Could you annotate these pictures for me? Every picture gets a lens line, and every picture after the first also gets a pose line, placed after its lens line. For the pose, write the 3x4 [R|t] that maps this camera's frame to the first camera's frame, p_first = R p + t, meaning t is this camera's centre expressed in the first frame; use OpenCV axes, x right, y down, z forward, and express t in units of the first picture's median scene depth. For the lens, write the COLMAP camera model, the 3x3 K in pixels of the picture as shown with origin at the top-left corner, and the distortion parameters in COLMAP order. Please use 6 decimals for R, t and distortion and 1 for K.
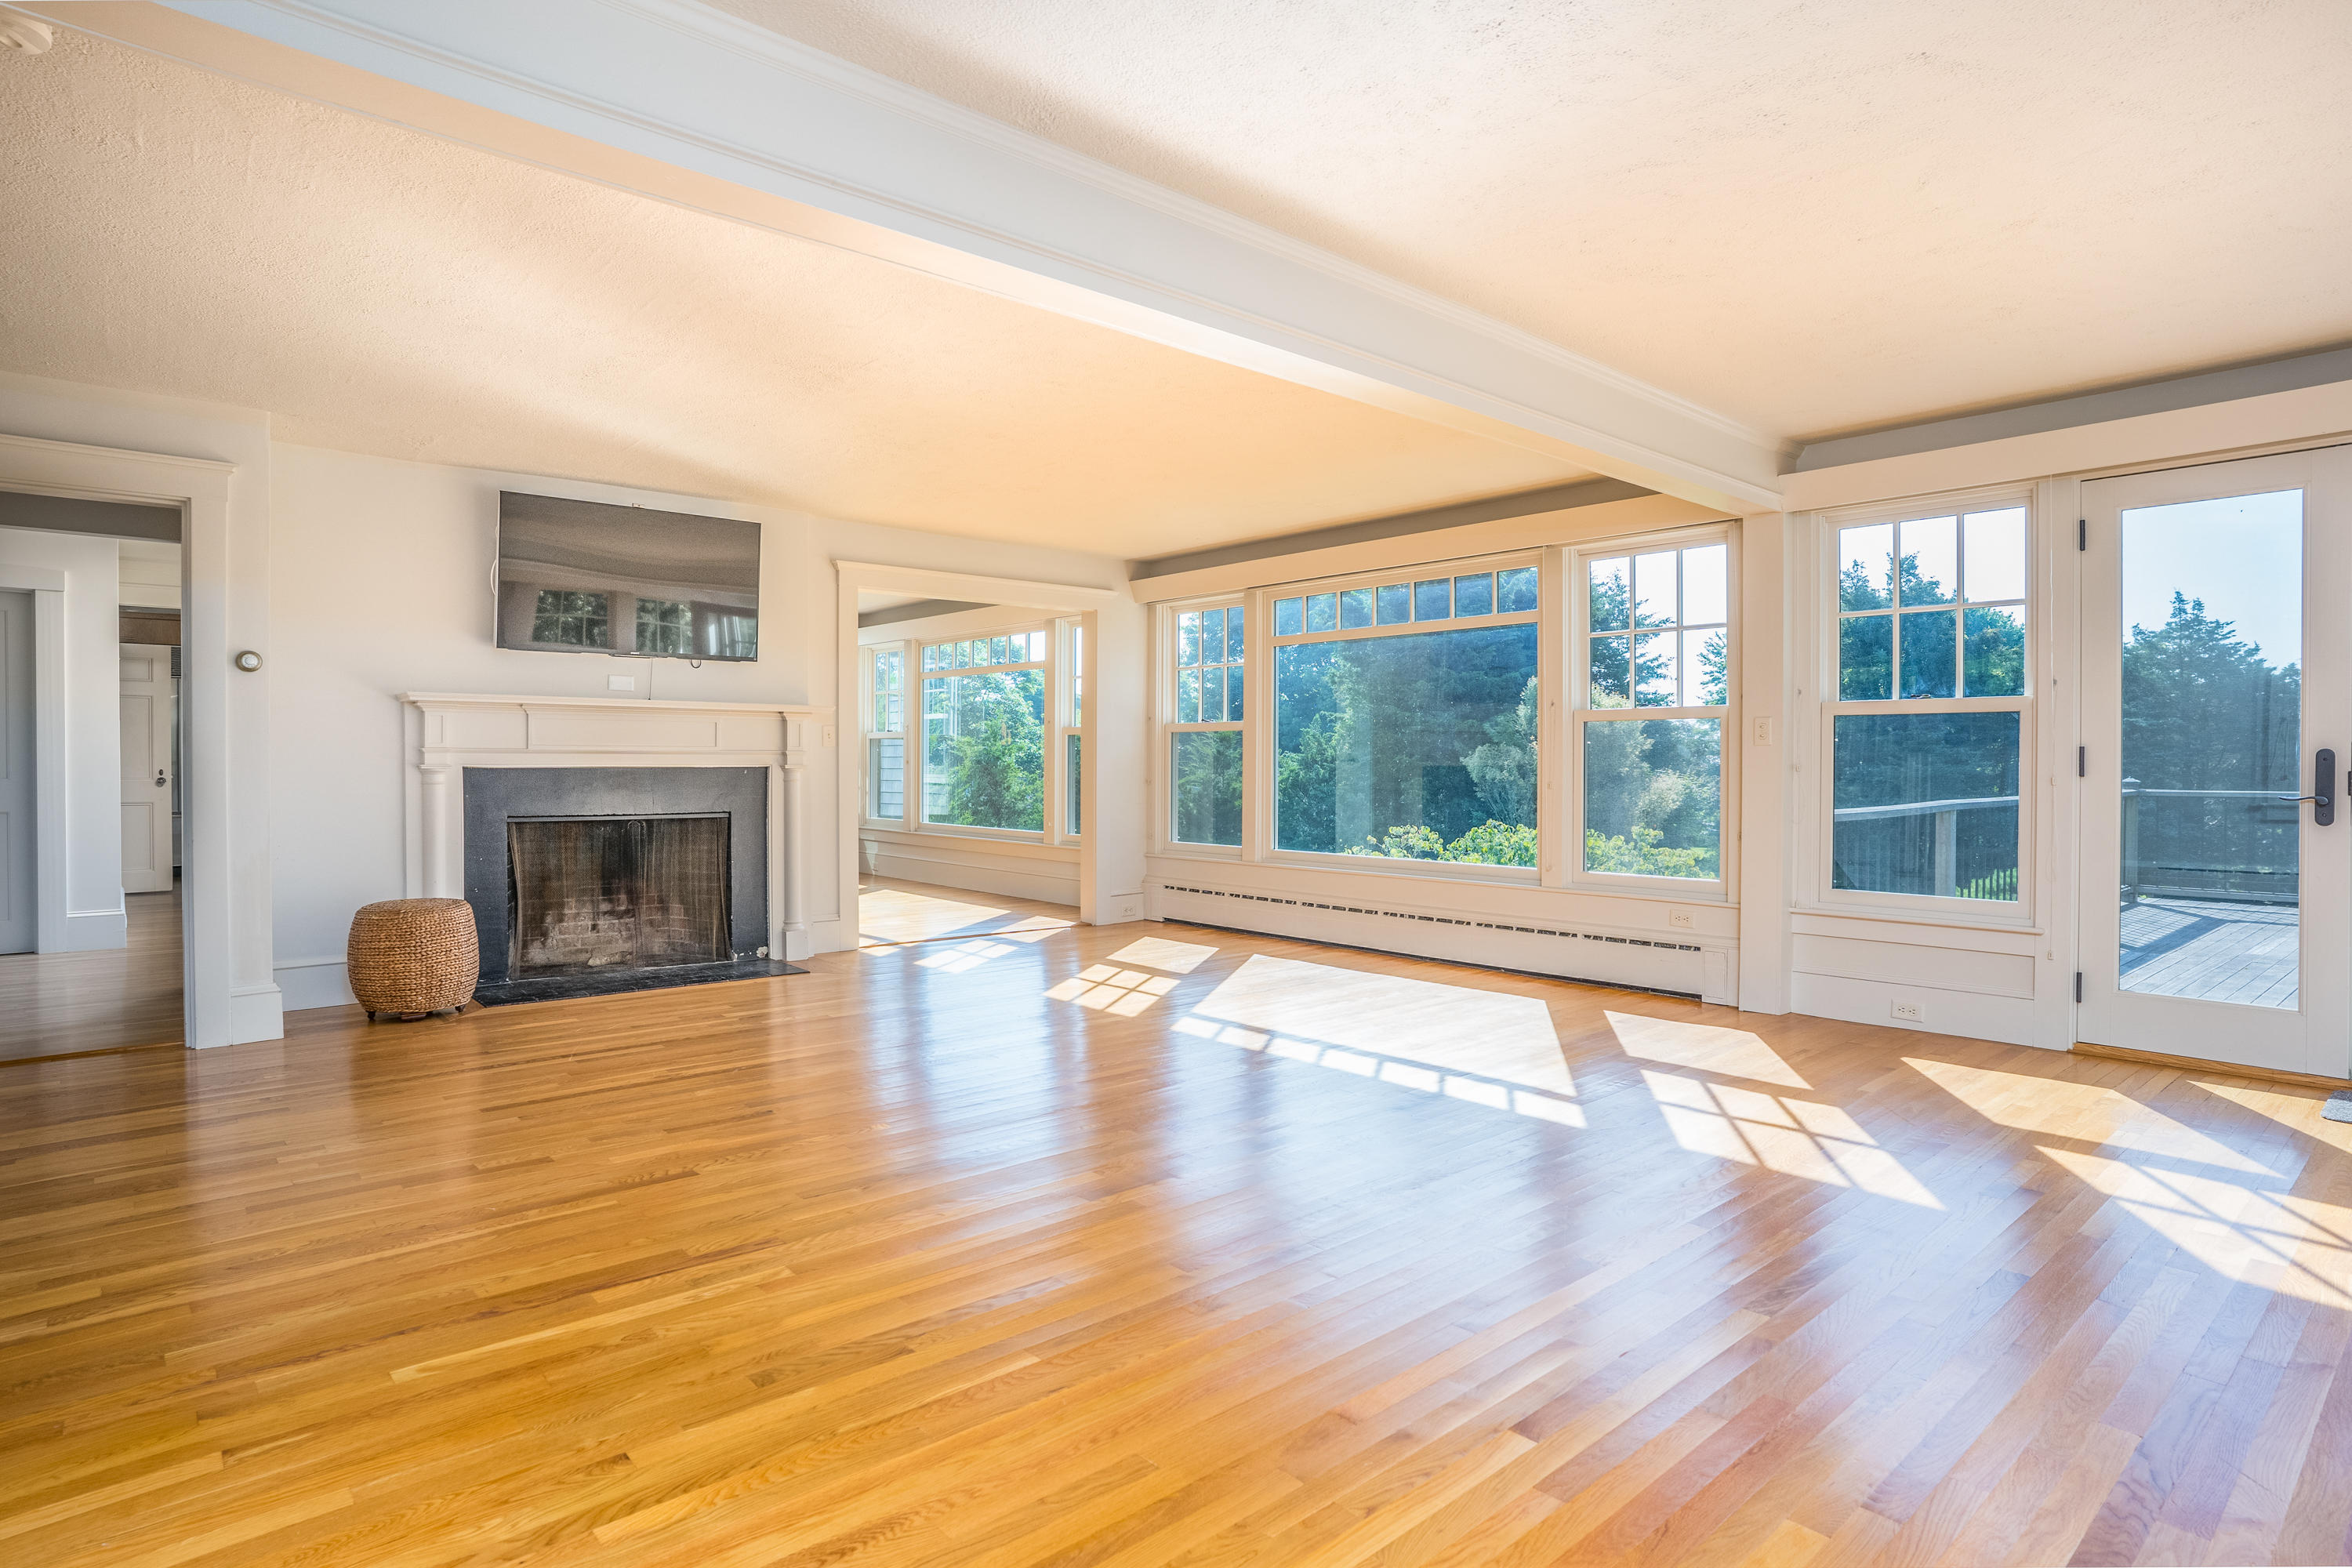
lens RADIAL K [[1226.4, 0, 1163.0], [0, 1226.4, 760.6], [0, 0, 1]] dist [-0.036774, 0.013332]
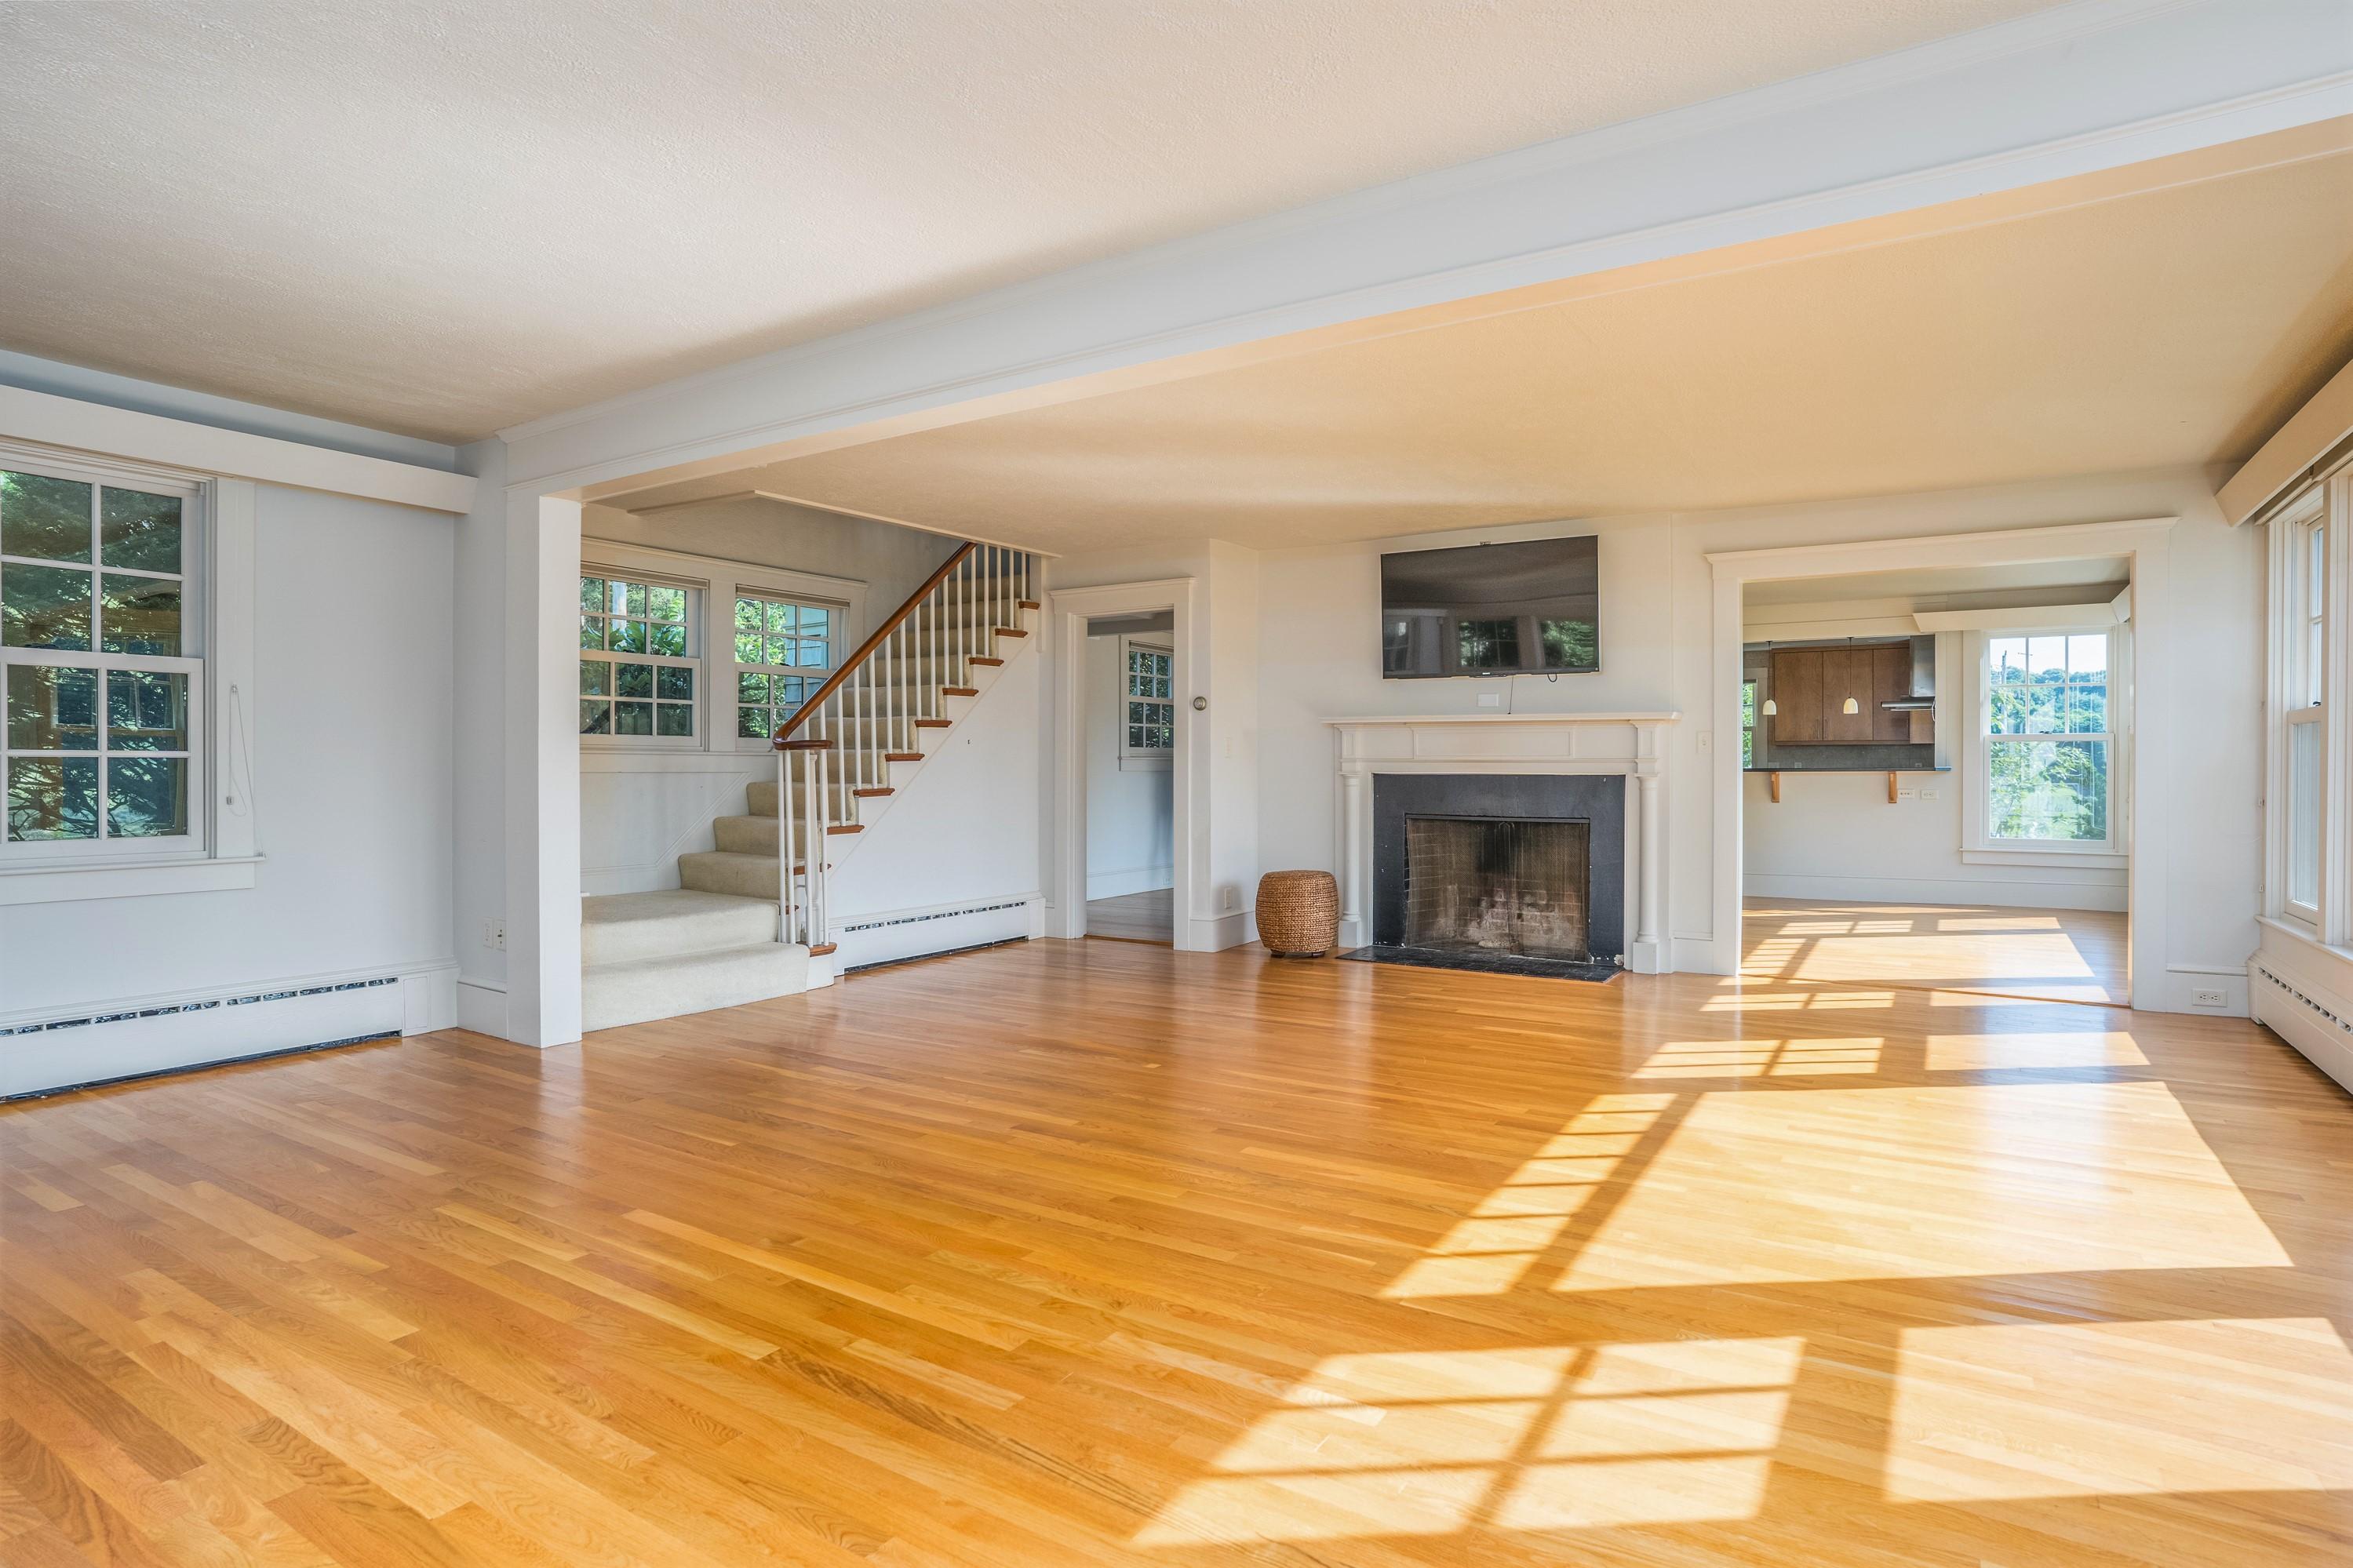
lens RADIAL K [[1226.7, 0, 1169.8], [0, 1226.7, 771.1], [0, 0, 1]] dist [-0.036774, 0.013332]
pose [[0.294863, 0.006140, -0.955520, 0.592930], [0.000670, 0.999978, 0.006632, -0.005803], [0.955539, -0.002595, 0.294852, 0.403725]]
